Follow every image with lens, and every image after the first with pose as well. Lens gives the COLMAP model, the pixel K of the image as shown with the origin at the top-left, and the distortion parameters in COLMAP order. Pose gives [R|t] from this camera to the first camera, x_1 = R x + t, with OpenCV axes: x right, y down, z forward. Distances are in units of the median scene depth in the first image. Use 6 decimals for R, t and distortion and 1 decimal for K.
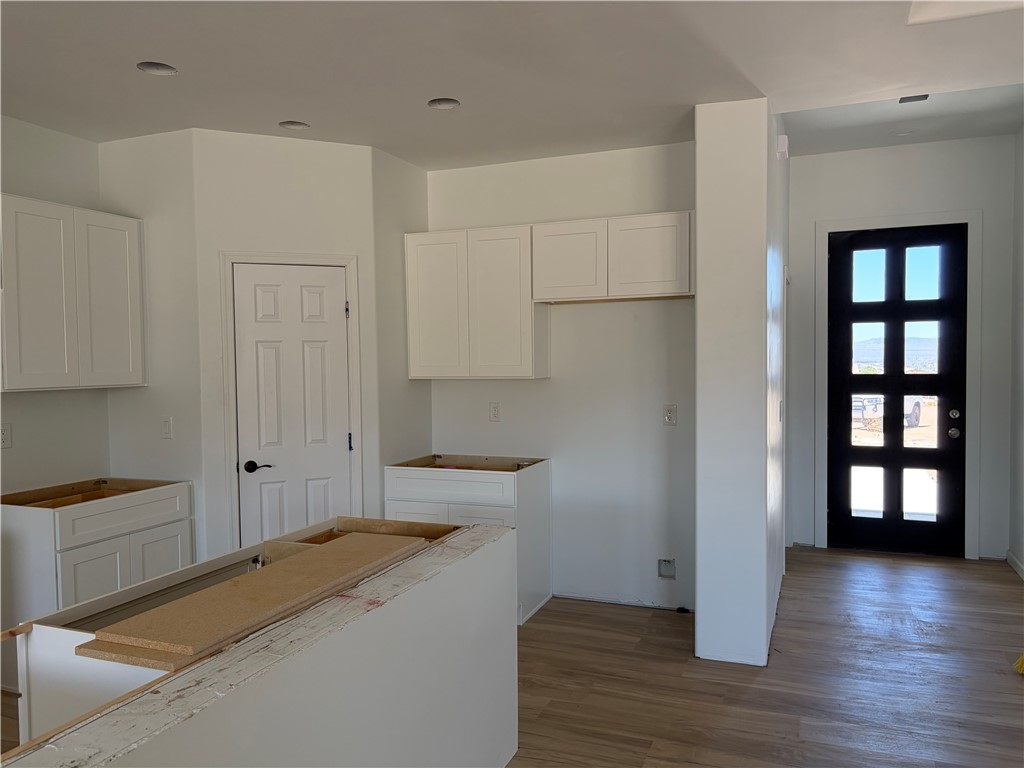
lens RADIAL K [[774.6, 0, 516.0], [0, 774.6, 391.1], [0, 0, 1]] dist [0.093773, -0.138910]
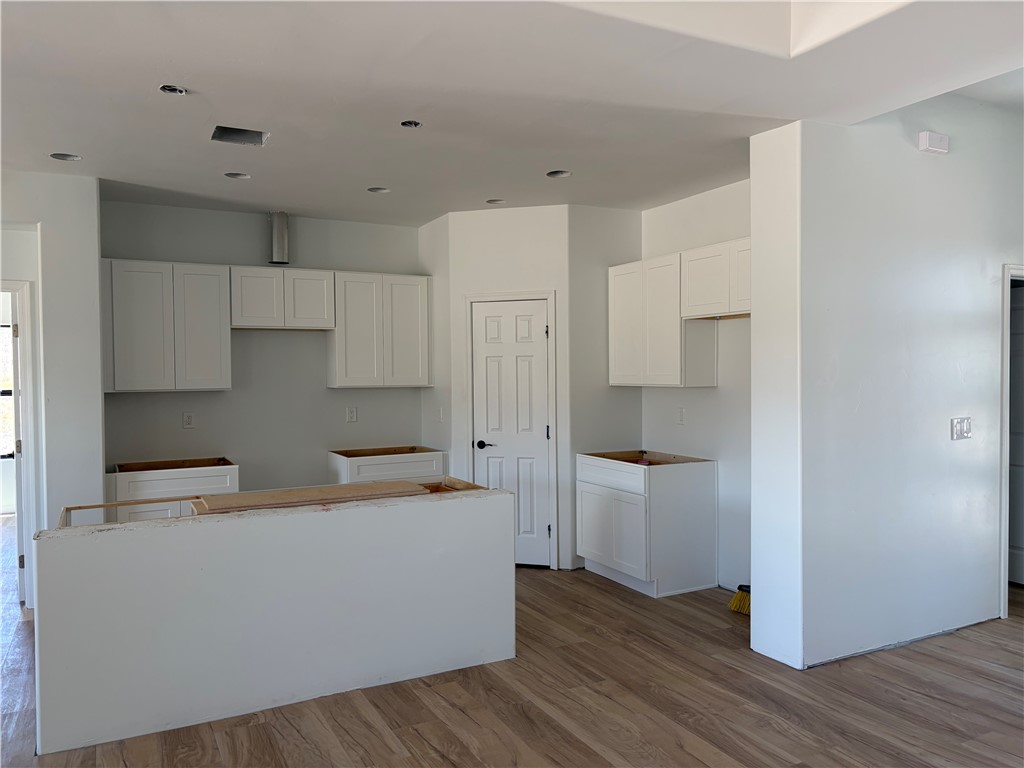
lens RADIAL K [[774.6, 0, 516.0], [0, 774.6, 391.1], [0, 0, 1]] dist [0.093773, -0.138910]
pose [[0.753572, 0.021989, -0.656998, 0.632045], [-0.029569, 0.999563, -0.000462, -0.002046], [0.656700, 0.019774, 0.753892, -0.021557]]
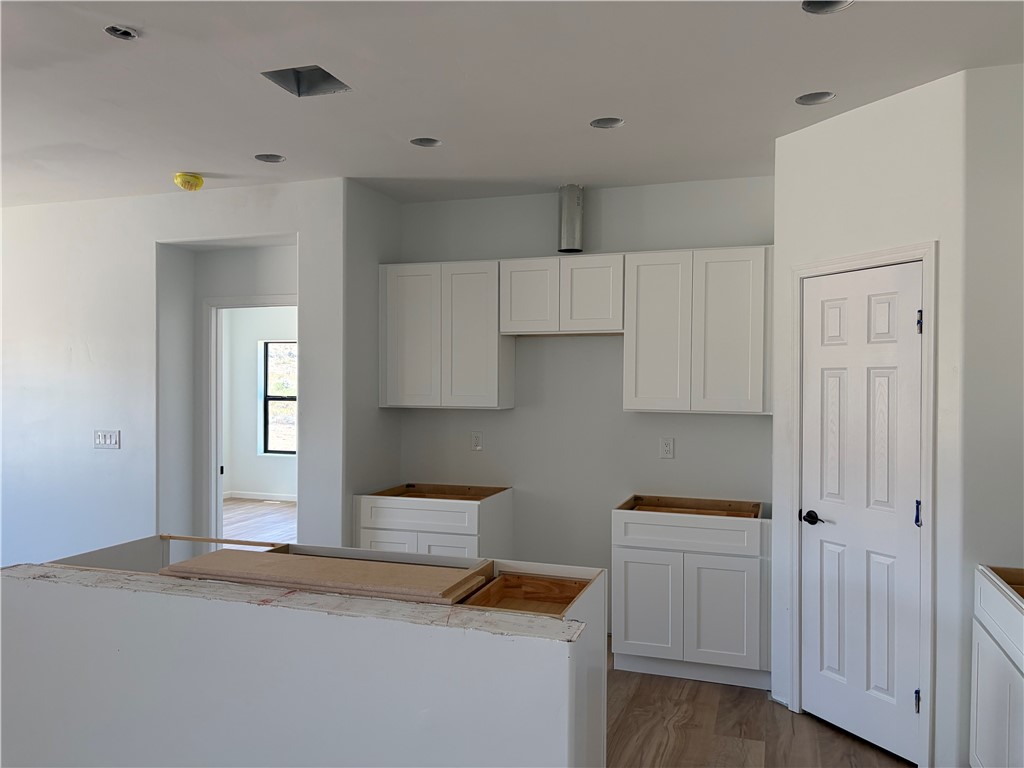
lens RADIAL K [[774.6, 0, 516.0], [0, 774.6, 391.1], [0, 0, 1]] dist [0.093773, -0.138910]
pose [[0.039261, 0.026791, -0.998870, 0.487678], [-0.049897, 0.998446, 0.024819, -0.044516], [0.997982, 0.048866, 0.040537, 0.642637]]
